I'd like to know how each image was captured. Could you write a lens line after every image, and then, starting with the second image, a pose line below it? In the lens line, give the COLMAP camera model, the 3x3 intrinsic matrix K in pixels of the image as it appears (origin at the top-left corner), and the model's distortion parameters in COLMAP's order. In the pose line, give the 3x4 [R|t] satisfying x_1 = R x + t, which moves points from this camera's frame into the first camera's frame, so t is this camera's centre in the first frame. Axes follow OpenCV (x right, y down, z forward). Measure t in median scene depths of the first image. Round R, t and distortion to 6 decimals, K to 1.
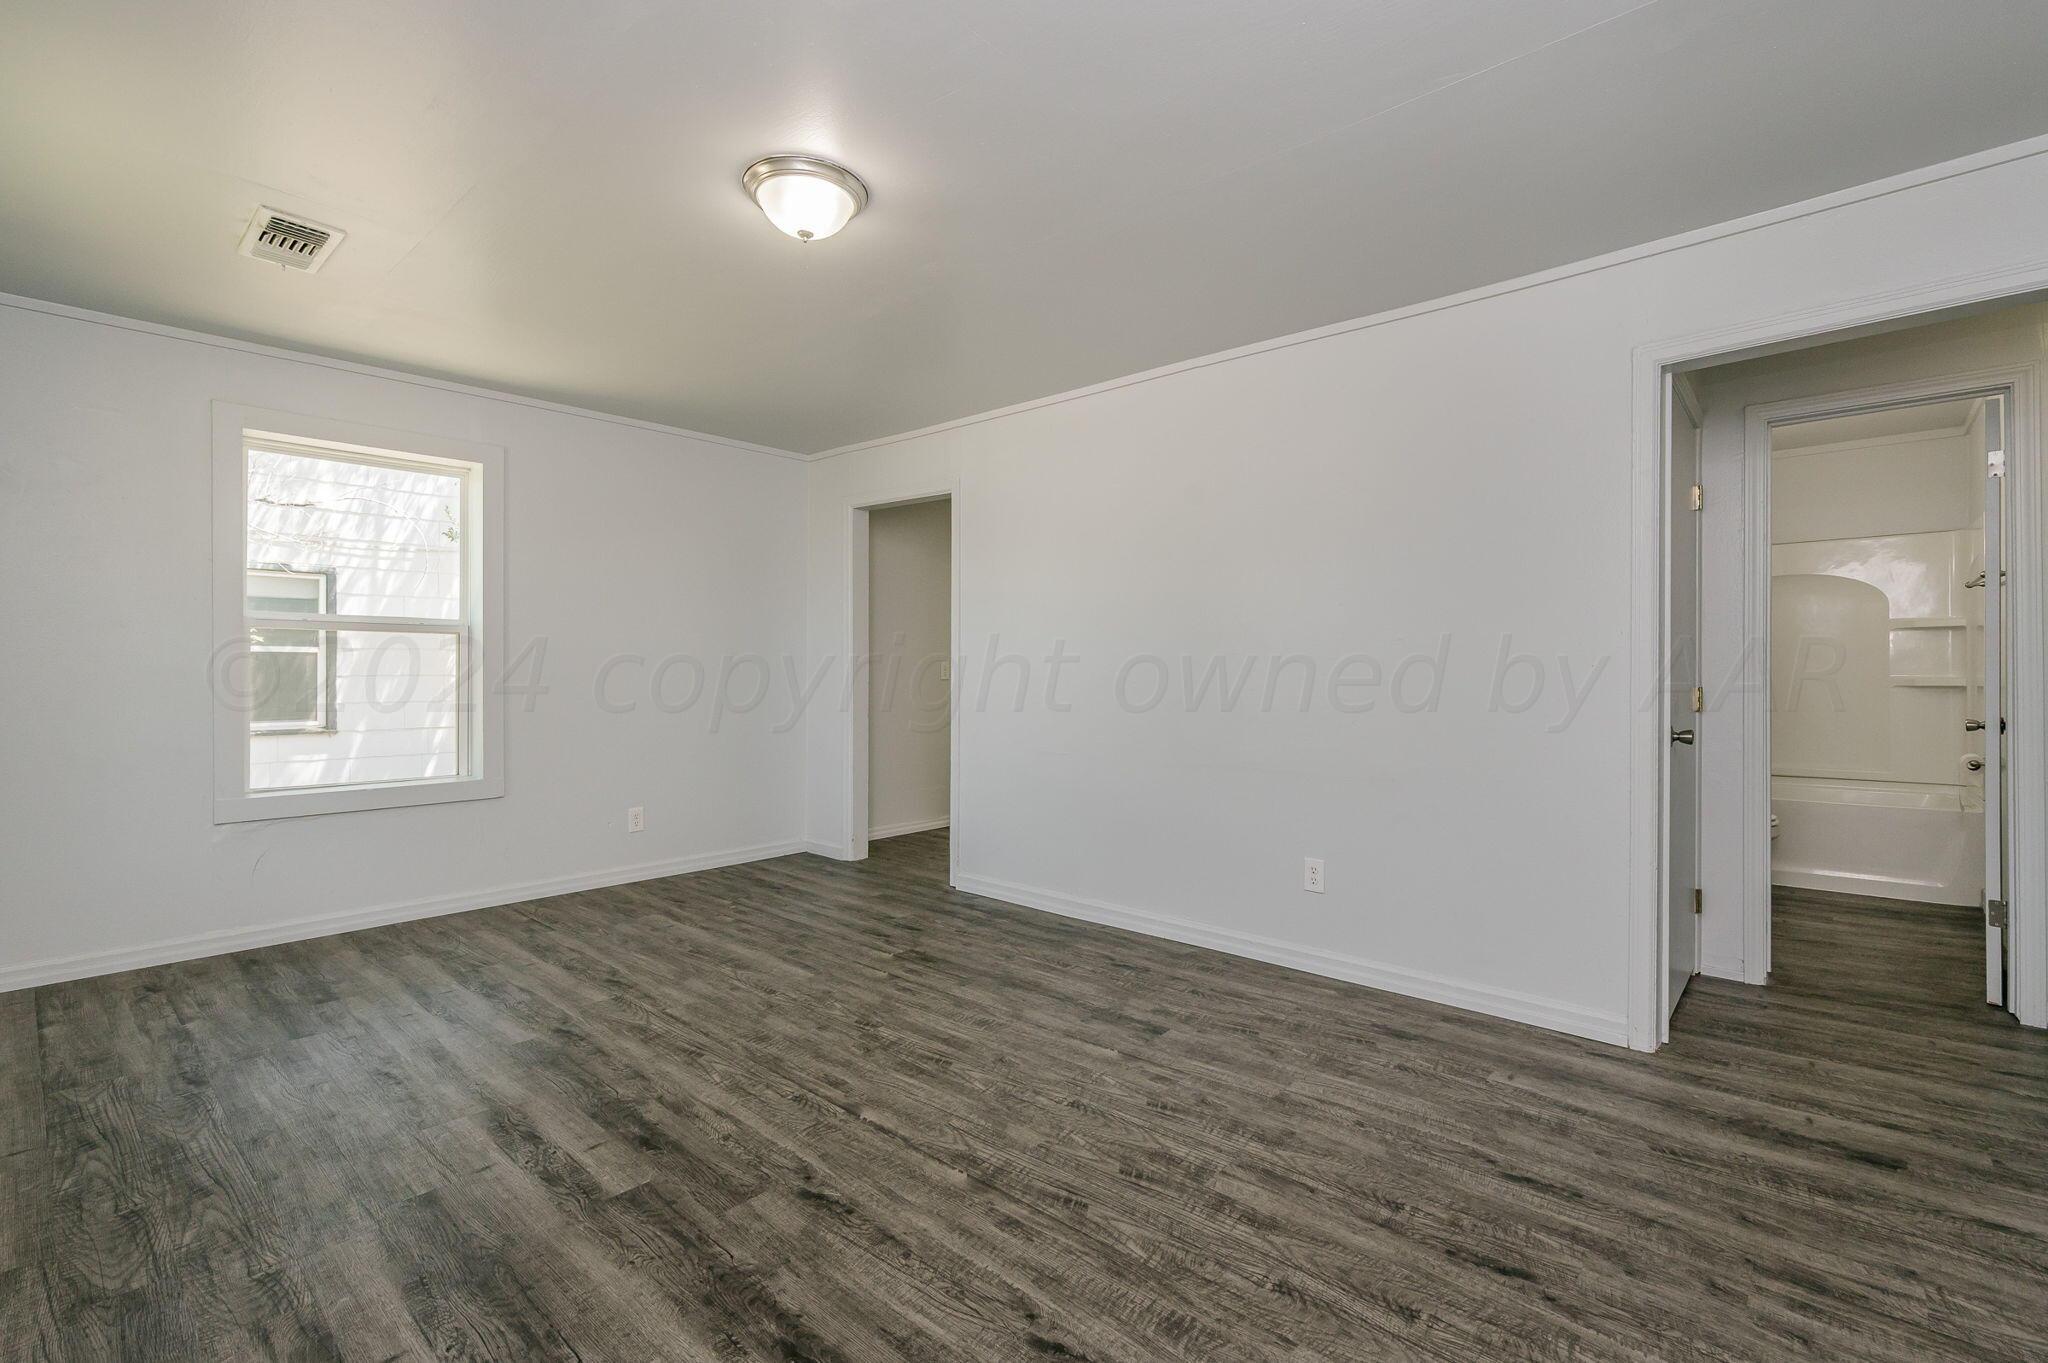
lens RADIAL K [[934.0, 0, 1014.9], [0, 934.0, 671.2], [0, 0, 1]] dist [-0.011782, 0.000293]
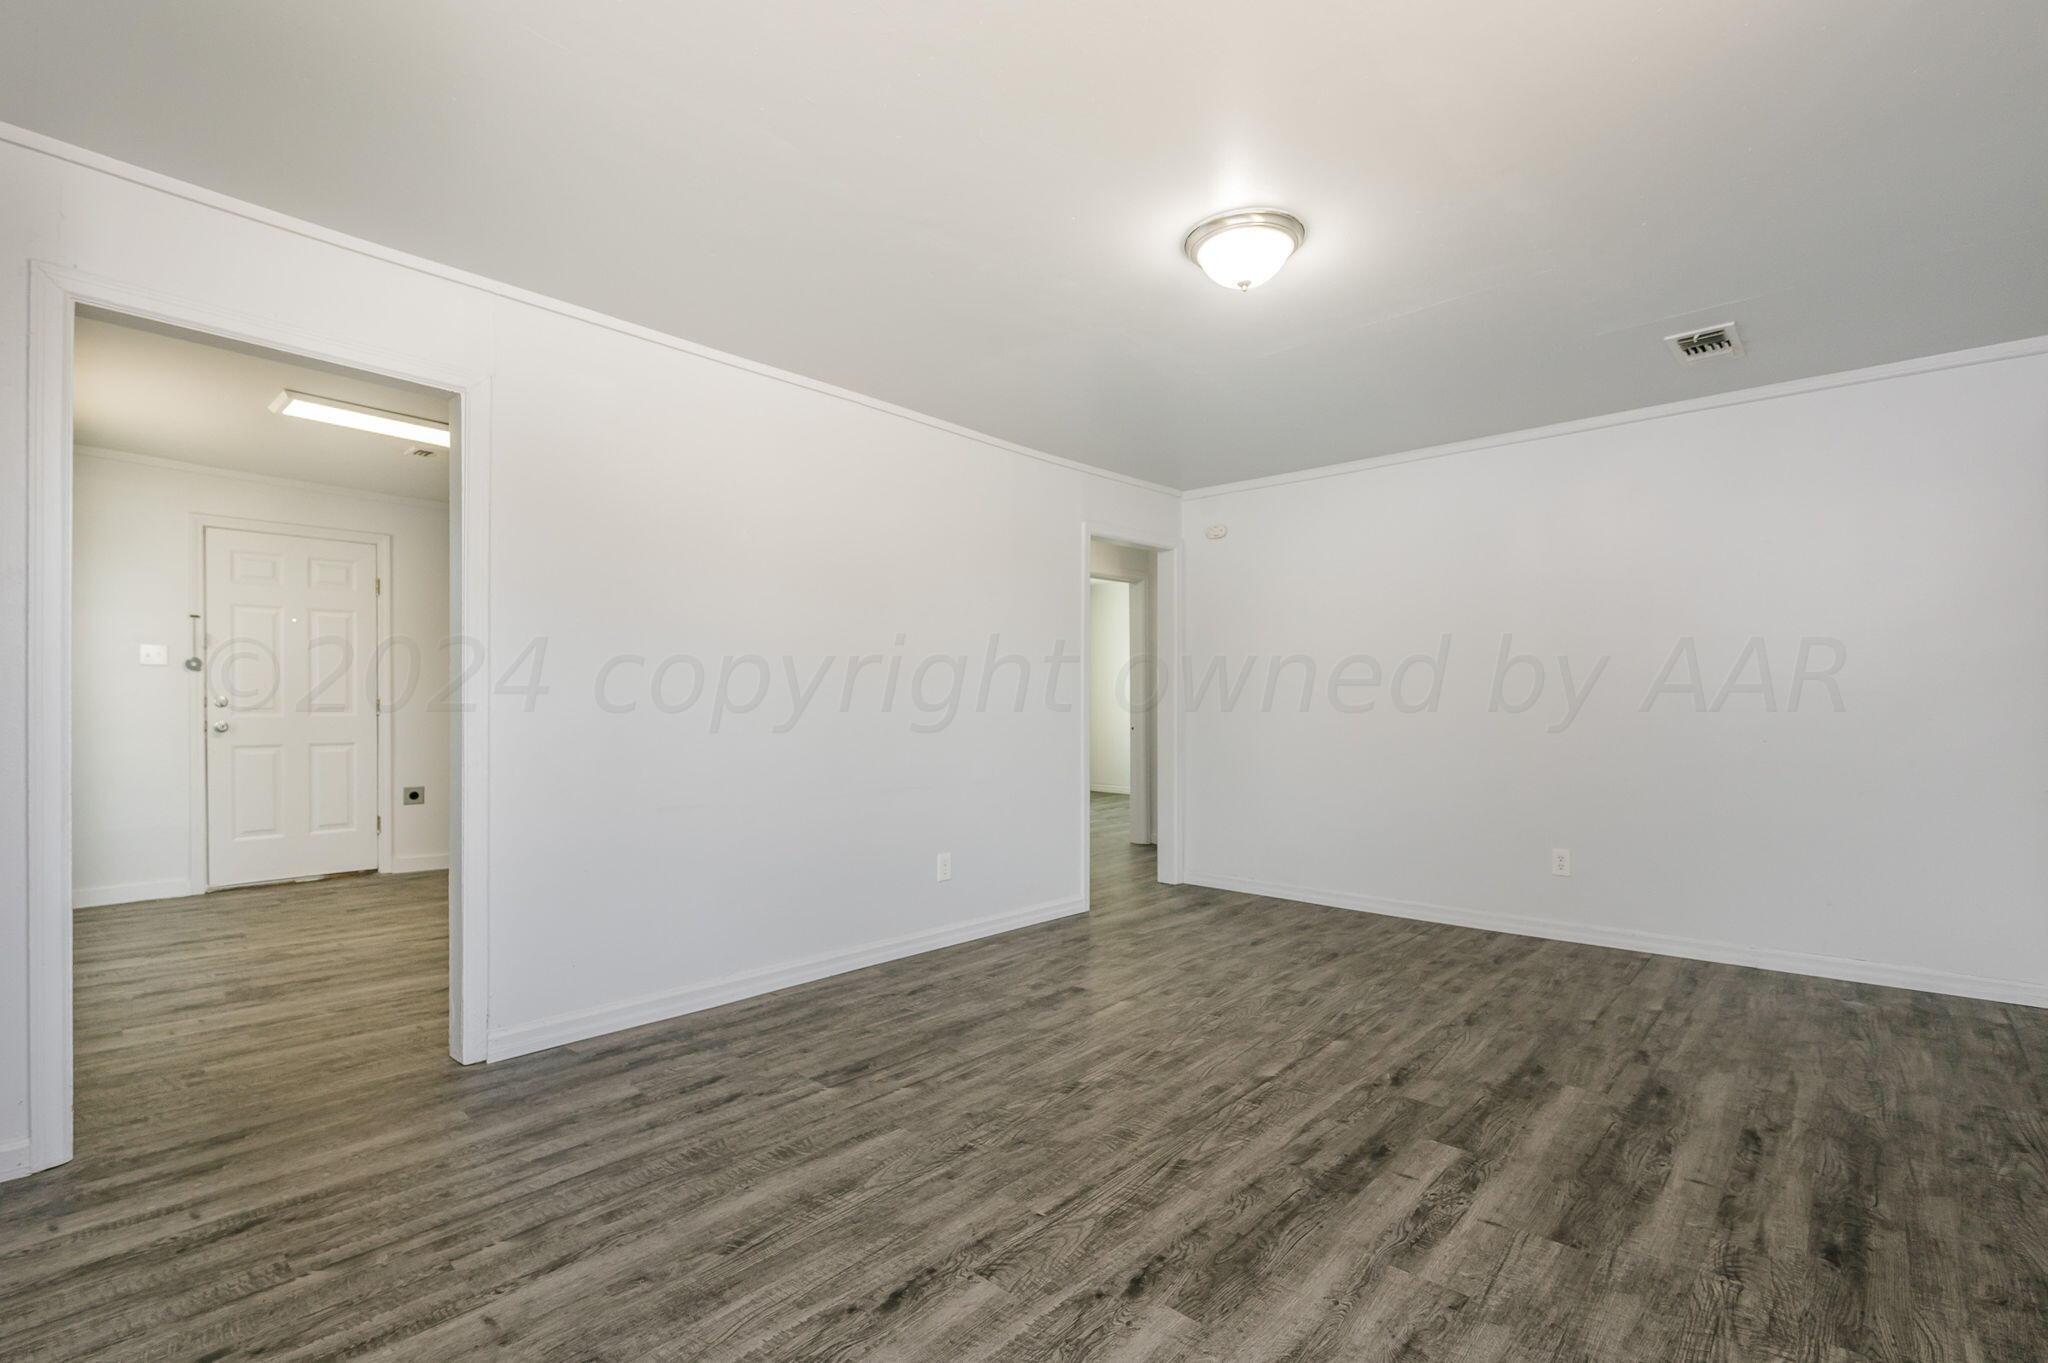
lens RADIAL K [[934.0, 0, 1036.5], [0, 934.0, 696.0], [0, 0, 1]] dist [-0.011782, 0.000293]
pose [[-0.013162, 0.005630, 0.999898, -1.192982], [0.000192, 0.999984, -0.005628, -0.002335], [-0.999913, 0.000118, -0.013163, 1.158195]]
